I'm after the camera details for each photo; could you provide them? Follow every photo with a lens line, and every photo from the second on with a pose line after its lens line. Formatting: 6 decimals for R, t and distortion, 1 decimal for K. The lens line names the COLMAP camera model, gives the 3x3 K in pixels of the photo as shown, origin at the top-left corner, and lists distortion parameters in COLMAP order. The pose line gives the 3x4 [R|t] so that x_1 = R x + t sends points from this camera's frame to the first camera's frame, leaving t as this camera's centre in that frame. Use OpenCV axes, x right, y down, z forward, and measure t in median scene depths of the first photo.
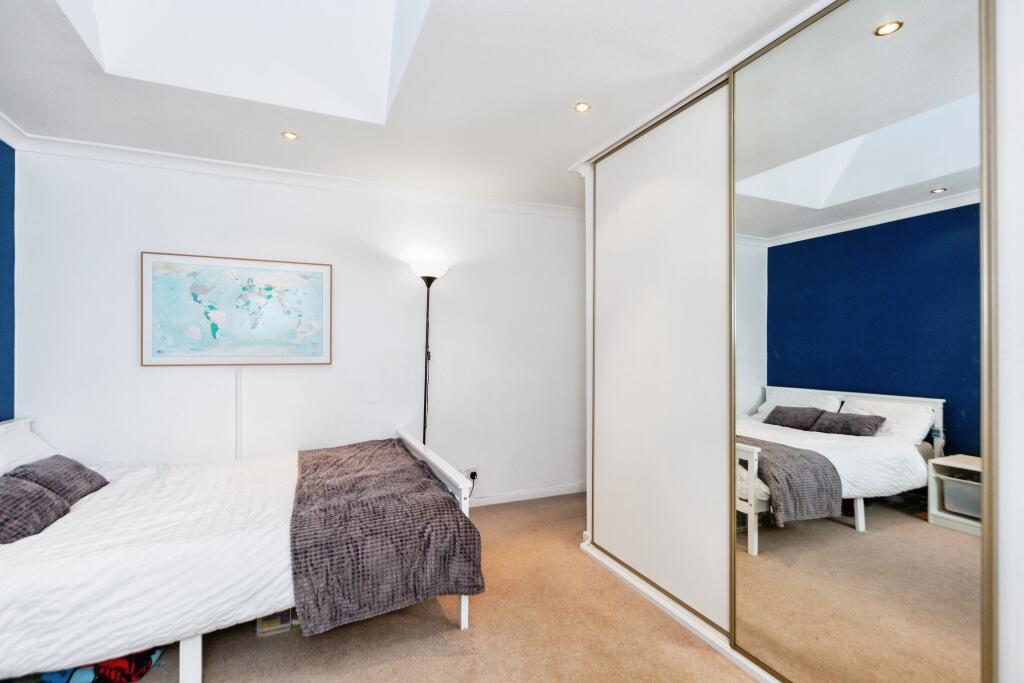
lens RADIAL K [[494.5, 0, 512.0], [0, 494.5, 341.5], [0, 0, 1]] dist [-0.003202, -0.000464]
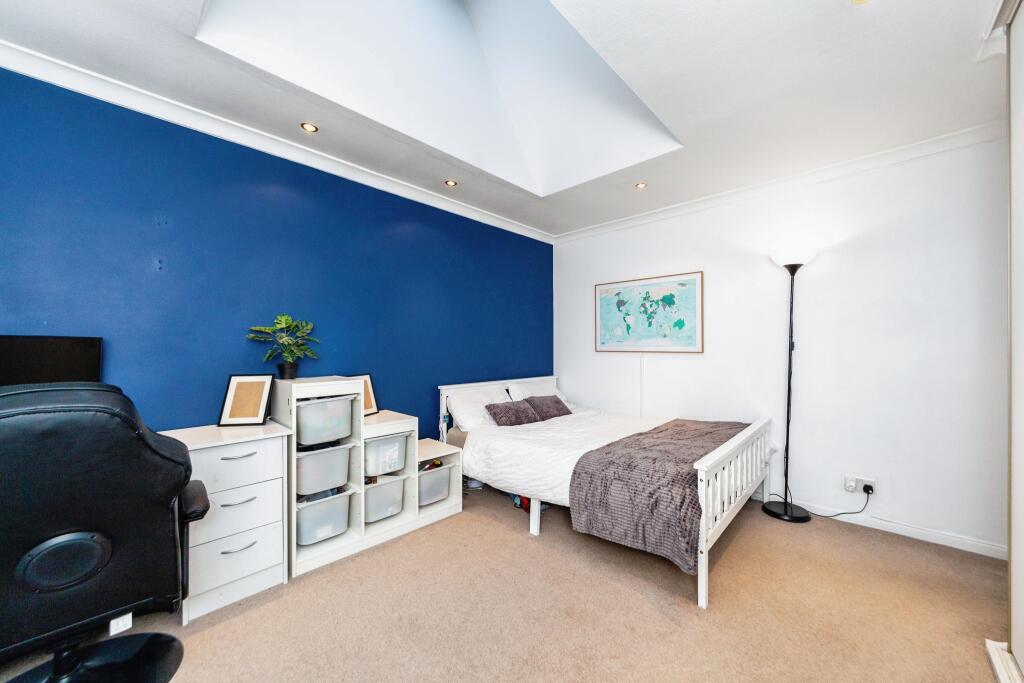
lens RADIAL K [[367.8, 0, 512.0], [0, 367.8, 341.5], [0, 0, 1]] dist [0.000986, 0.000043]
pose [[0.381472, -0.010058, -0.924326, 0.323245], [0.013329, 0.999897, -0.005380, 0.018278], [0.924284, -0.010268, 0.381567, 0.240111]]
